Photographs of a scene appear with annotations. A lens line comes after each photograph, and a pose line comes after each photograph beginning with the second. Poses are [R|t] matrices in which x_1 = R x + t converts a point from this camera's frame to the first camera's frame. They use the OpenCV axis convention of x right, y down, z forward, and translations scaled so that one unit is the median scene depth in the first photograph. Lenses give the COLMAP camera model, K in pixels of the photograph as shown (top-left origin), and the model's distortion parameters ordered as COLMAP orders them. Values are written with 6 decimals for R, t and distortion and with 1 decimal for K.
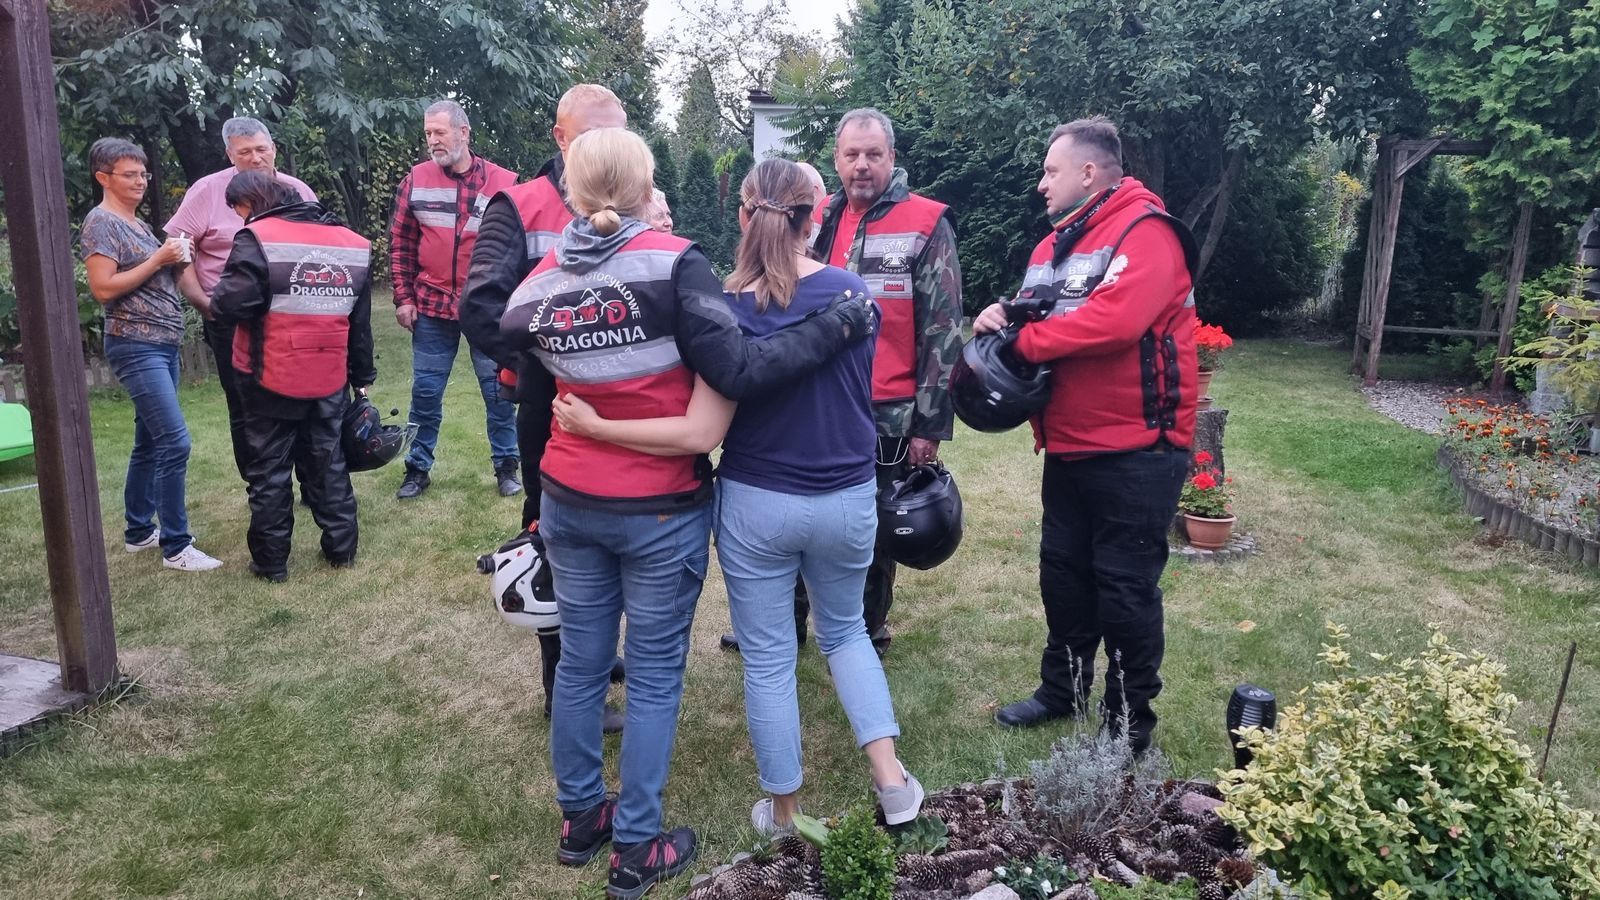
lens RADIAL K [[1111.6, 0, 785.9], [0, 1111.6, 435.1], [0, 0, 1]] dist [0.082413, -0.067806]
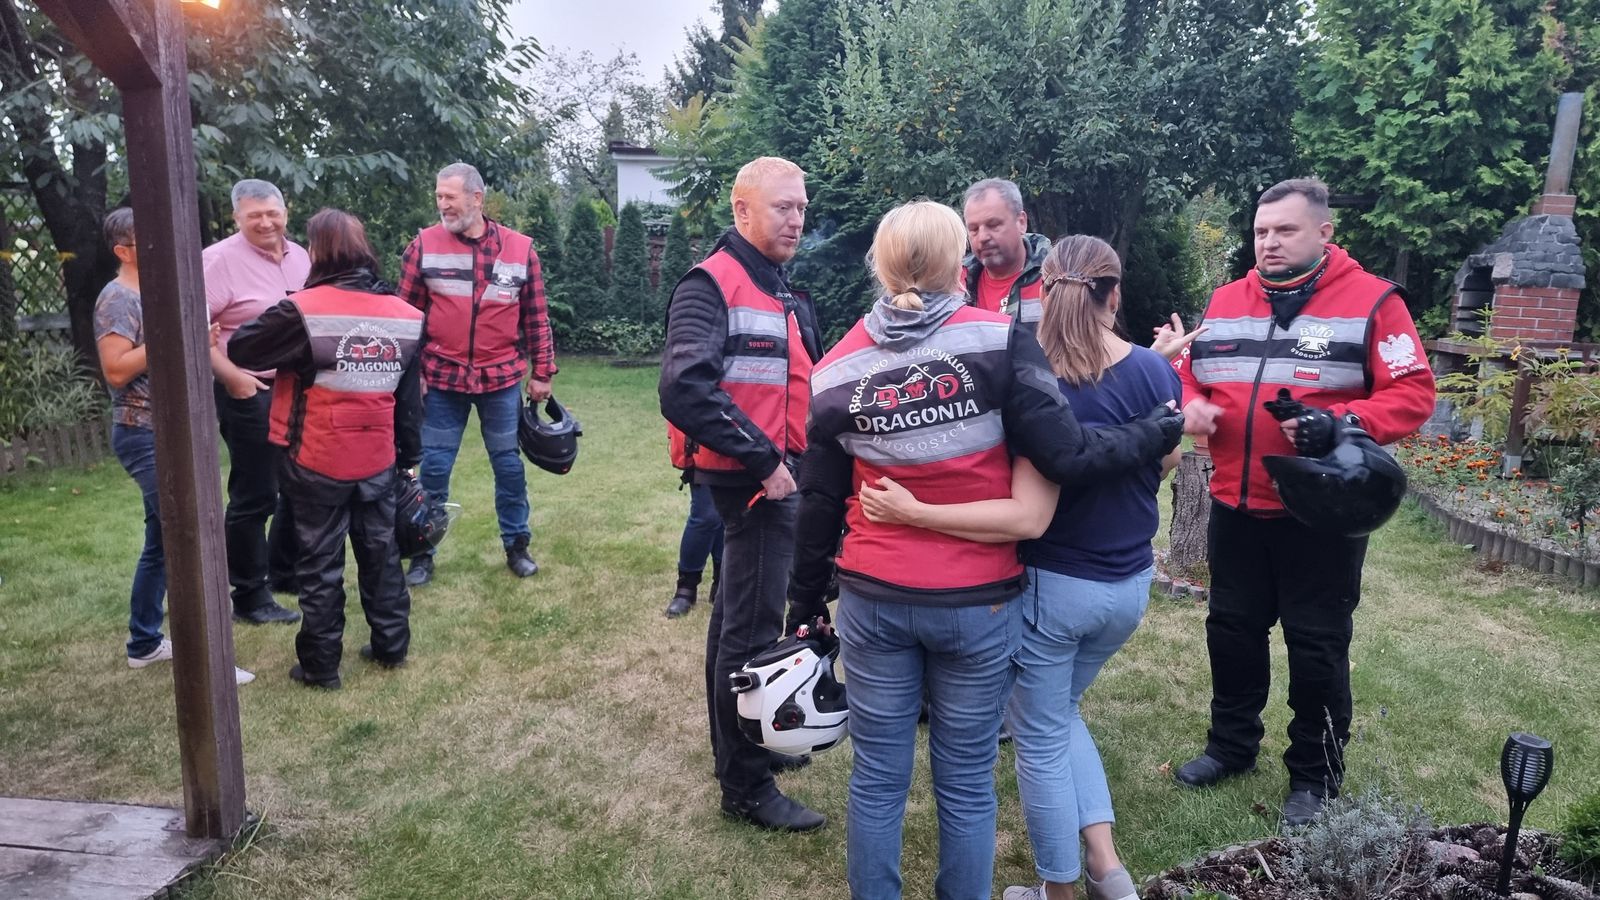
lens RADIAL K [[1111.6, 0, 806.1], [0, 1111.6, 452.3], [0, 0, 1]] dist [0.082413, -0.067806]
pose [[0.983639, -0.045052, 0.174425, -0.133023], [0.049703, 0.998513, -0.022382, -0.012229], [-0.173157, 0.030686, 0.984416, 0.020680]]
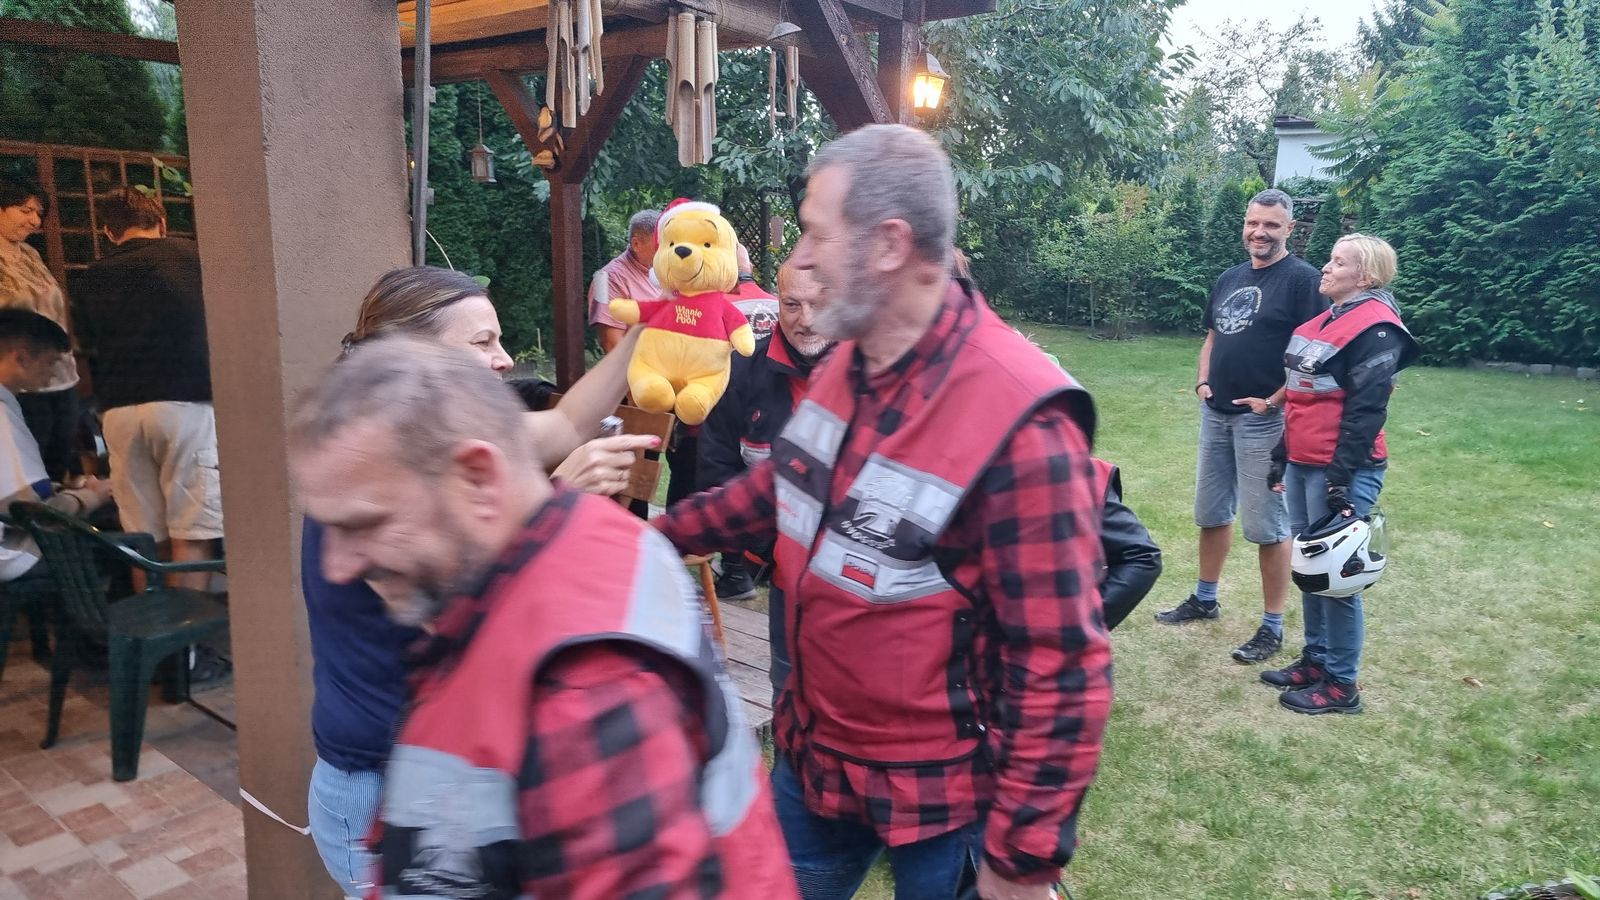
lens RADIAL K [[1111.6, 0, 823.8], [0, 1111.6, 465.3], [0, 0, 1]] dist [0.082413, -0.067806]
pose [[0.934700, 0.064484, -0.349540, -0.101219], [-0.062022, 0.997908, 0.018246, -0.010121], [0.349985, 0.004624, 0.936744, -0.108188]]
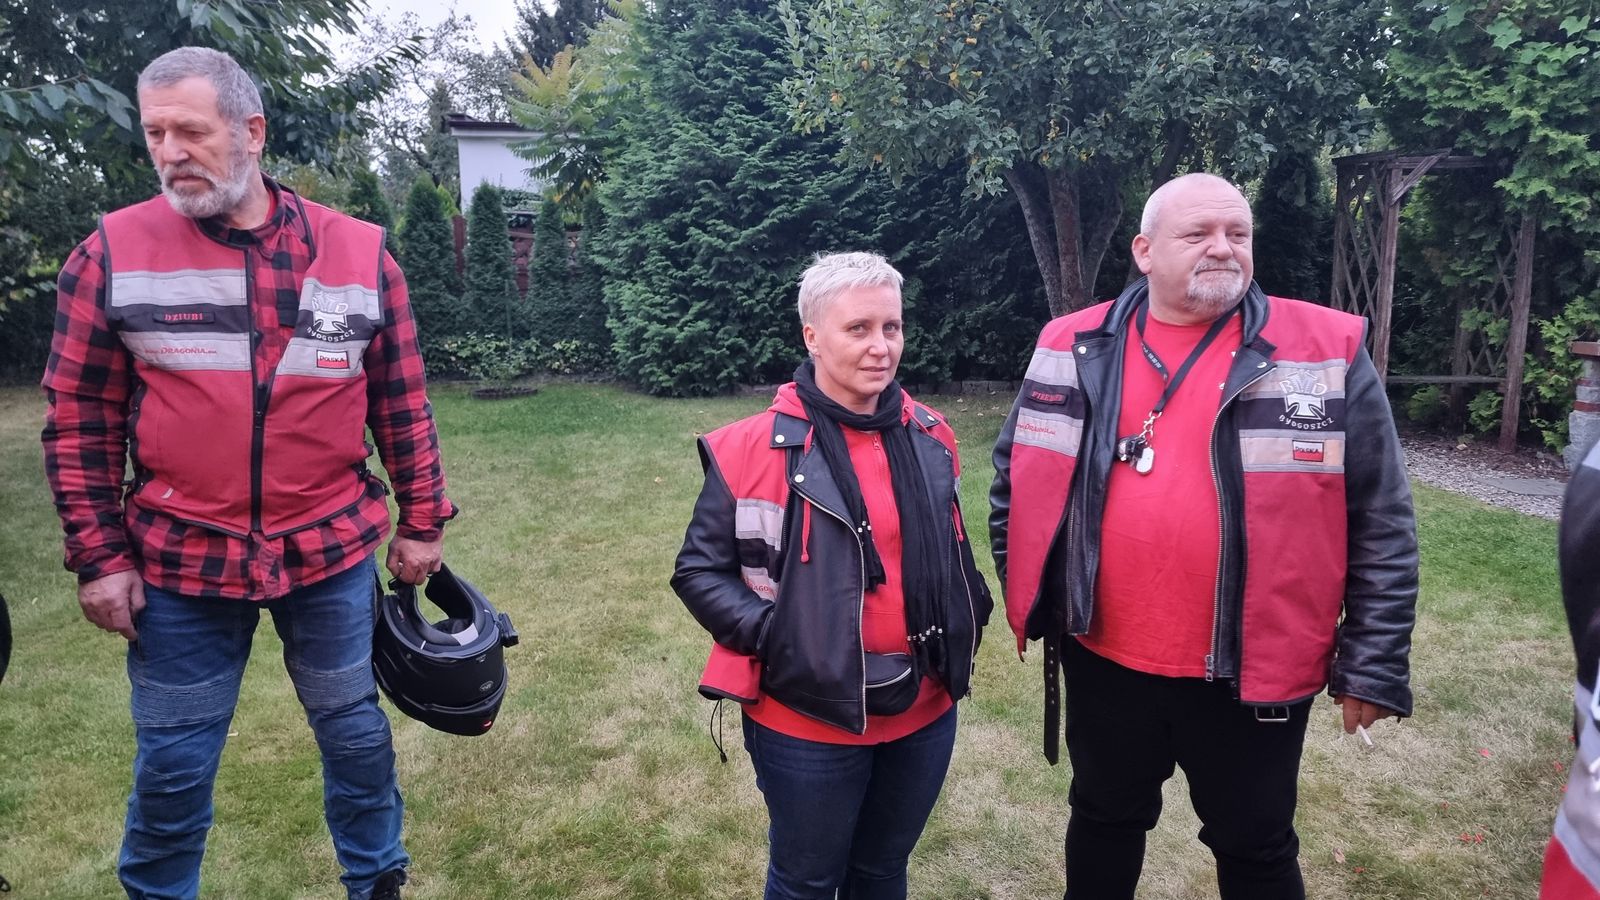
lens RADIAL K [[1111.6, 0, 806.9], [0, 1111.6, 440.1], [0, 0, 1]] dist [0.082413, -0.067806]
pose [[0.946994, -0.088115, 0.308931, -0.164941], [0.096949, 0.995200, -0.013328, -0.095254], [-0.306274, 0.042572, 0.950991, 0.399145]]
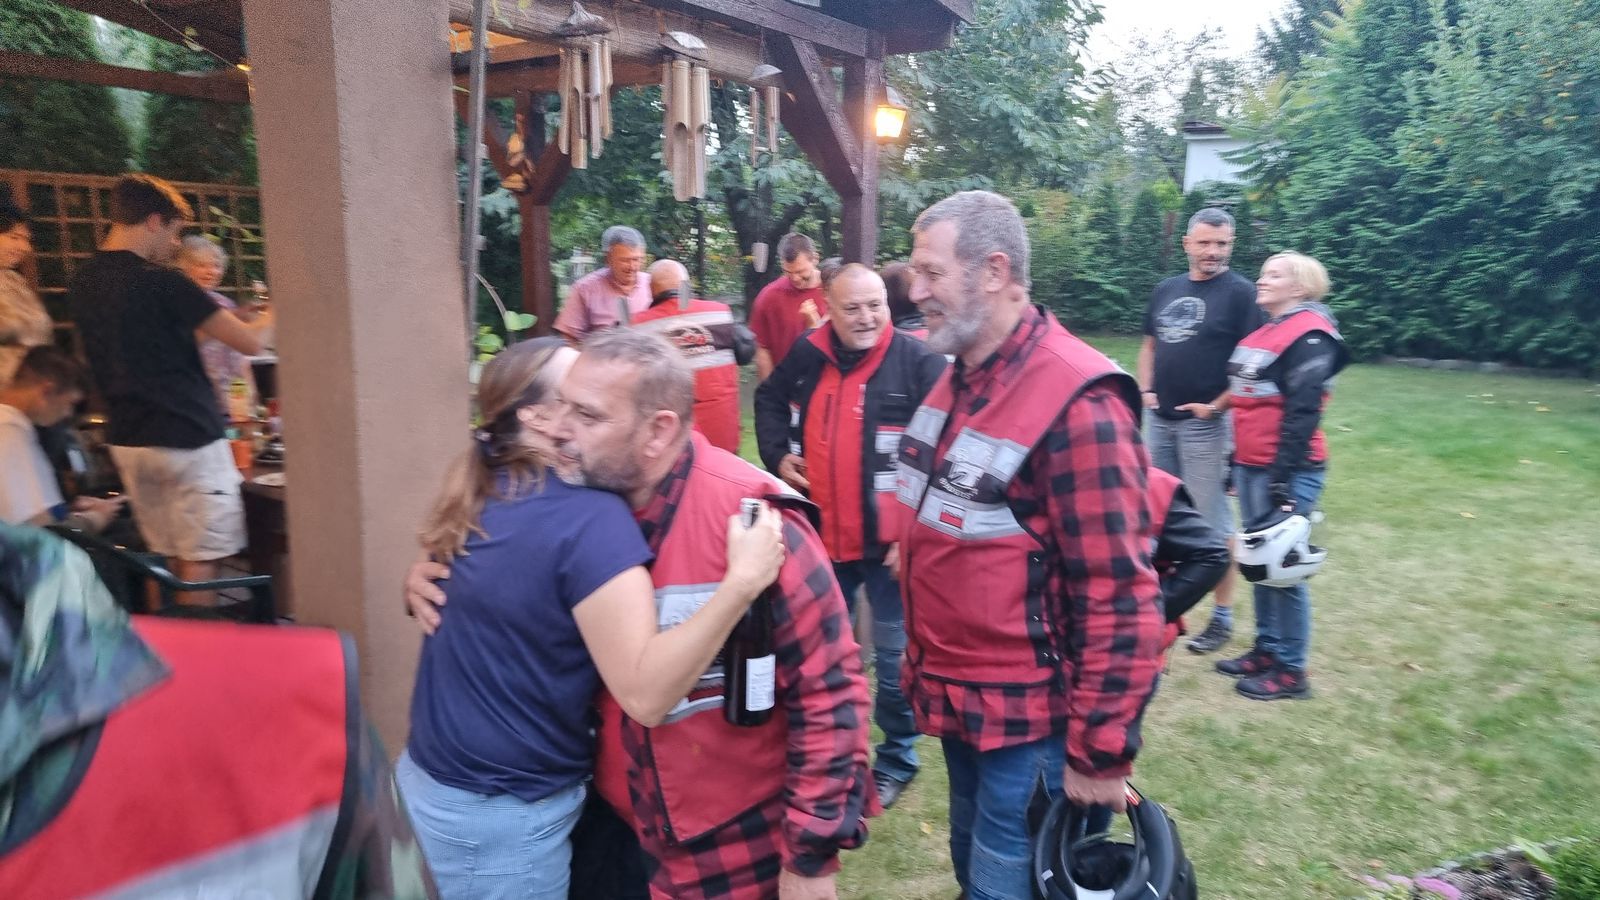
lens RADIAL K [[1111.6, 0, 784.8], [0, 1111.6, 427.3], [0, 0, 1]] dist [0.082413, -0.067806]
pose [[0.948009, 0.037322, -0.316047, -0.117948], [-0.044836, 0.998858, -0.016534, -0.014026], [0.315069, 0.029844, 0.948600, -0.143154]]
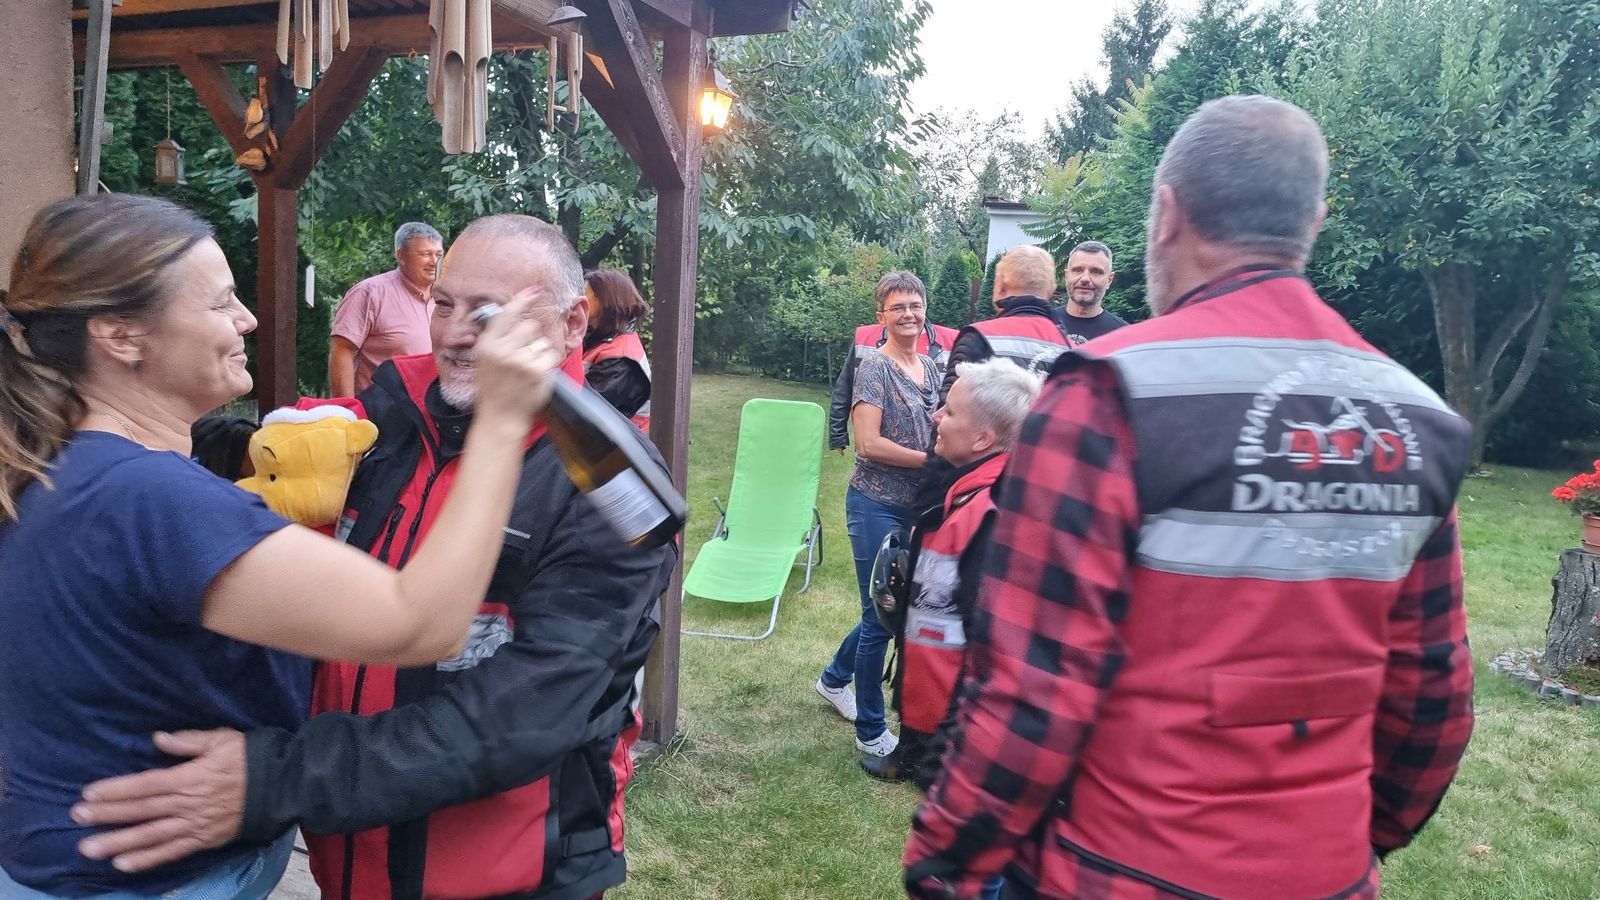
lens RADIAL K [[1111.6, 0, 799.0], [0, 1111.6, 443.0], [0, 0, 1]] dist [0.082413, -0.067806]
pose [[0.989375, 0.051931, -0.135798, -0.142966], [-0.061641, 0.995758, -0.068304, -0.004384], [0.131675, 0.075949, 0.988379, -0.059768]]
